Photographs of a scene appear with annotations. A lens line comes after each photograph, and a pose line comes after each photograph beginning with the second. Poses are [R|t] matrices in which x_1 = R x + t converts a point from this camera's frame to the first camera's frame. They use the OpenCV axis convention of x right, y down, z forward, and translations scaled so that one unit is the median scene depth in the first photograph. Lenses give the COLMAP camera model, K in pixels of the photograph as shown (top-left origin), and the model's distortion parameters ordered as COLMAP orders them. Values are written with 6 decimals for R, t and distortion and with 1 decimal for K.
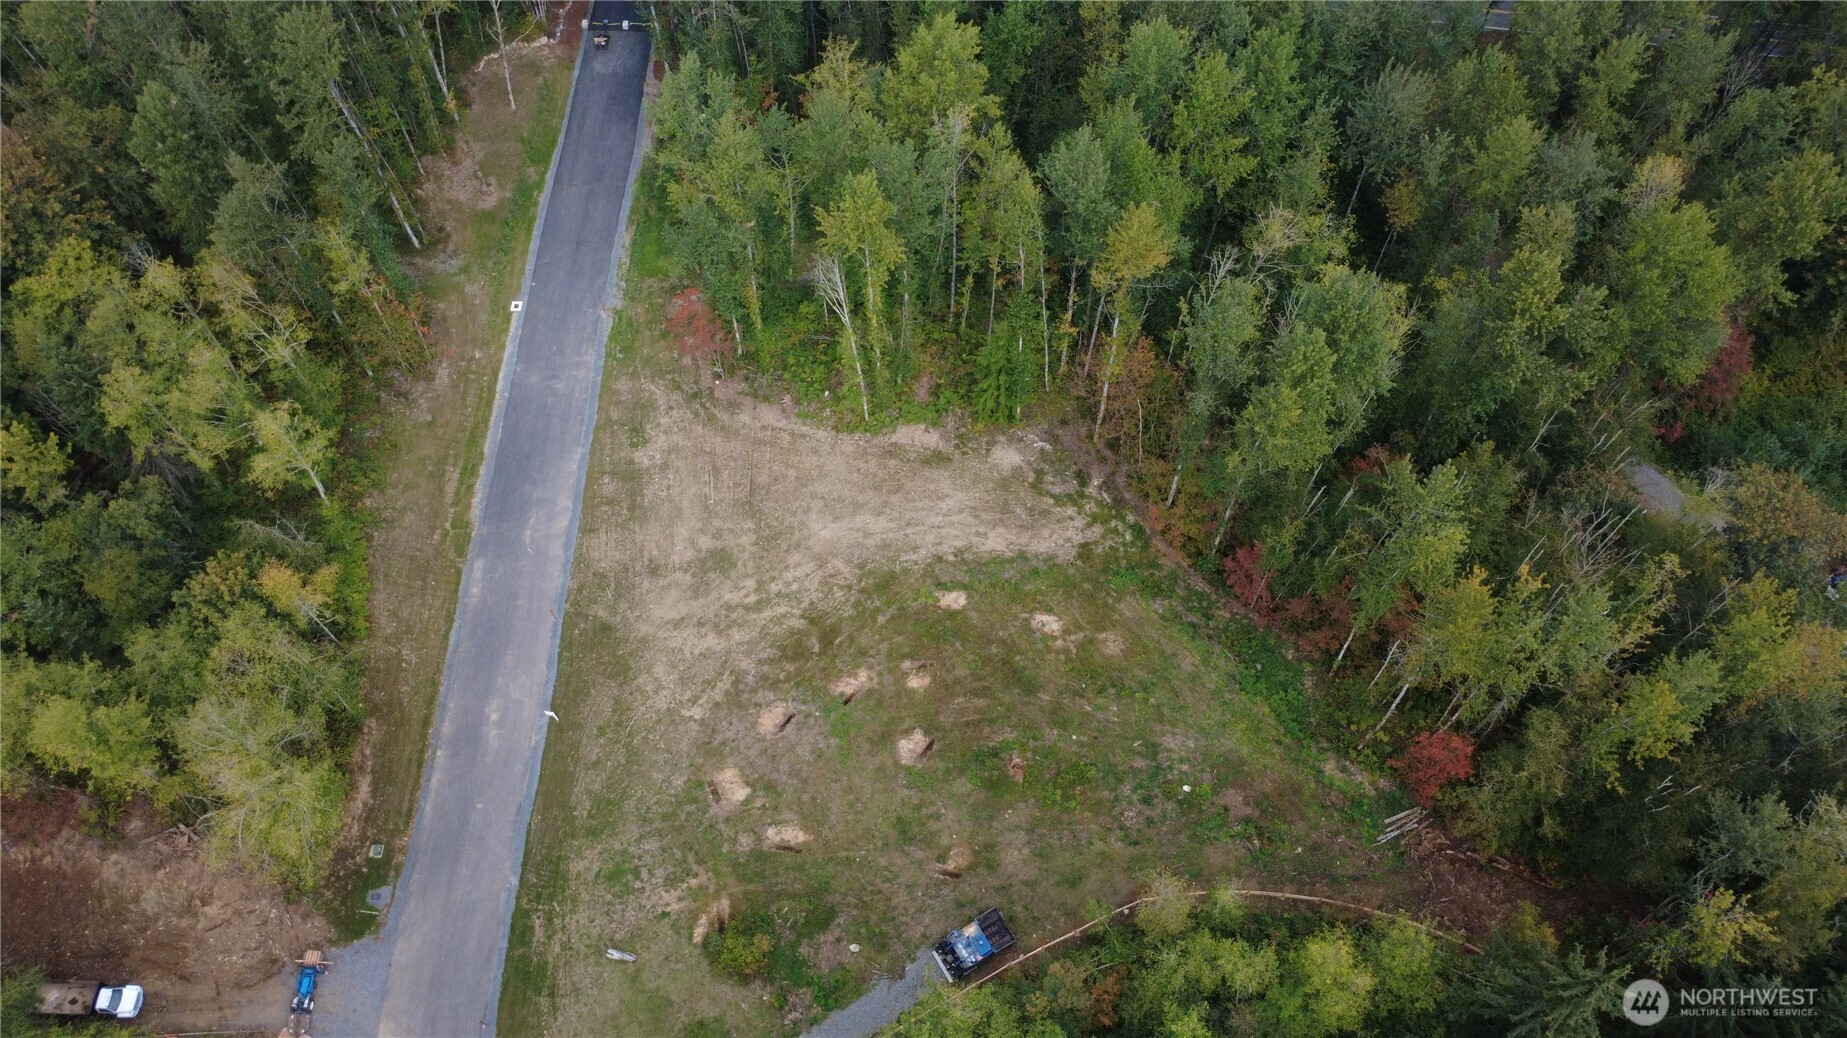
lens RADIAL K [[1350.1, 0, 919.9], [0, 1350.1, 518.9], [0, 0, 1]] dist [0.003084, 0.000072]
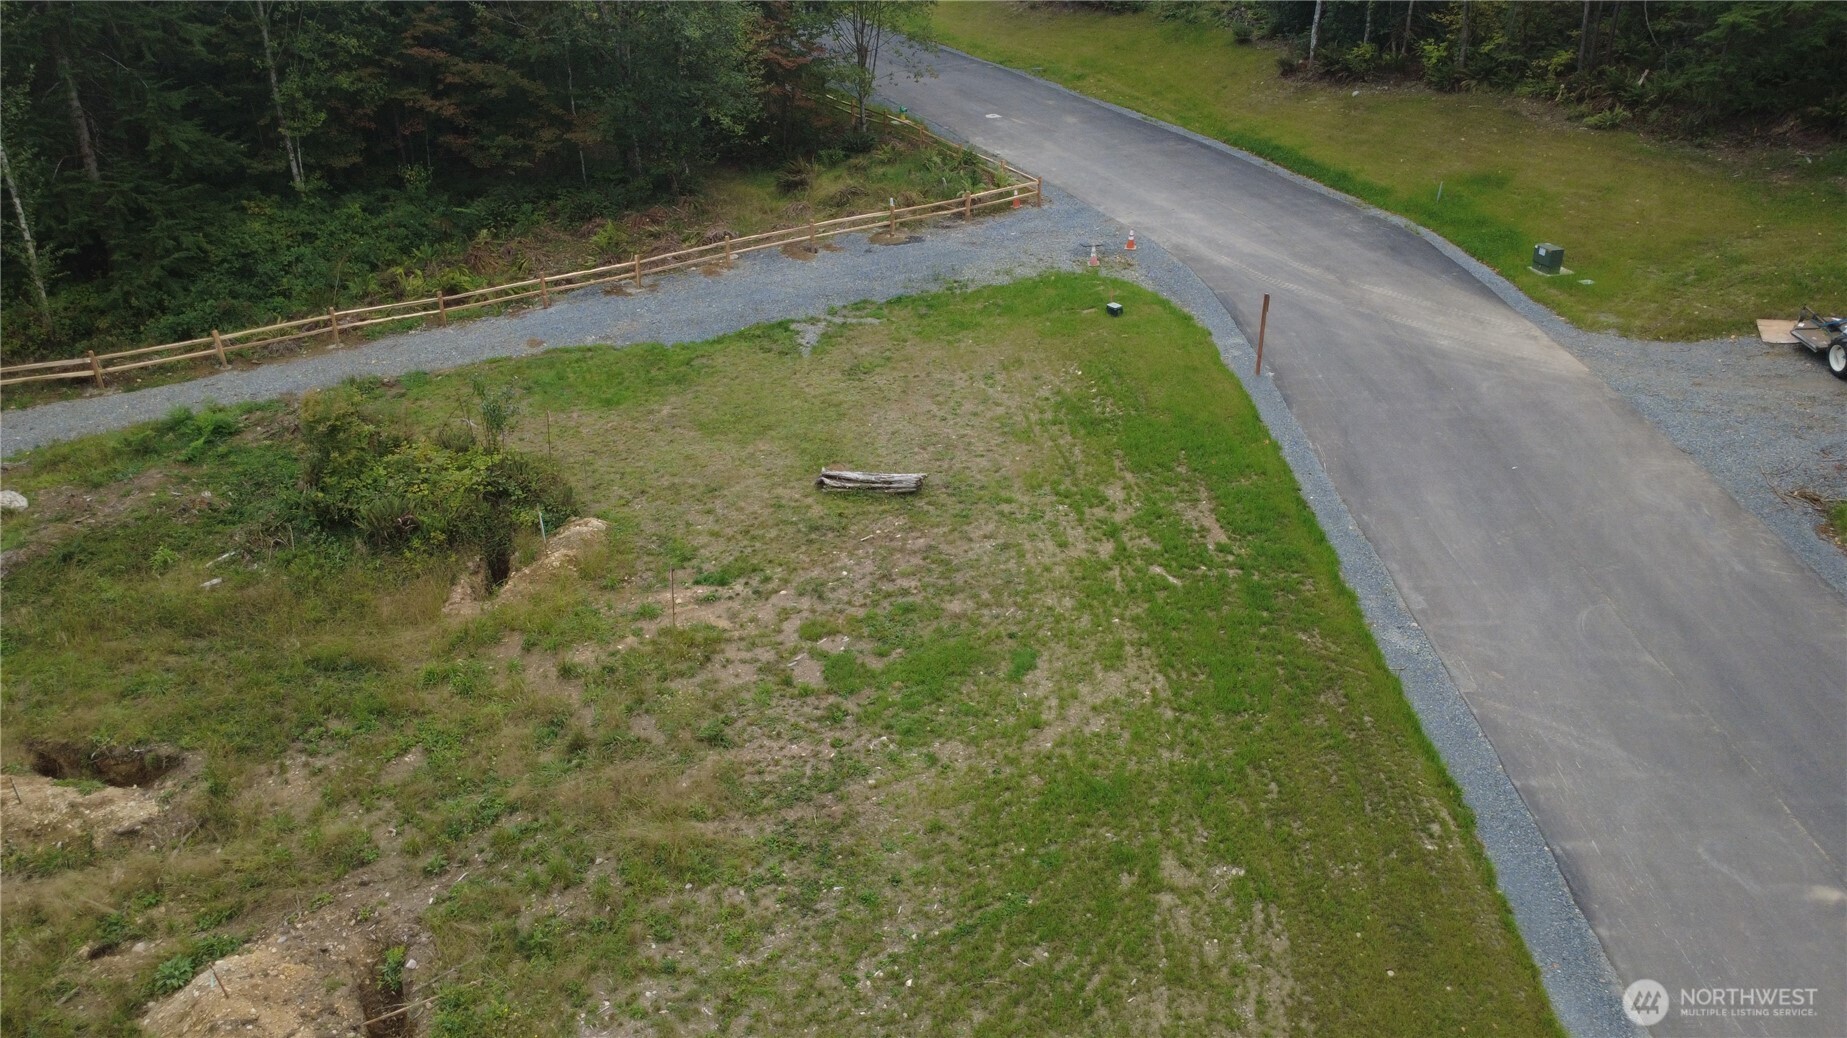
lens RADIAL K [[1334.5, 0, 923.5], [0, 1334.5, 519.0], [0, 0, 1]] dist [0.004461, 0.000168]
pose [[-0.999418, 0.034103, 0.001225, -0.201858], [0.002461, 0.036243, 0.999340, 0.043876], [0.034036, 0.998761, -0.036306, 0.888425]]
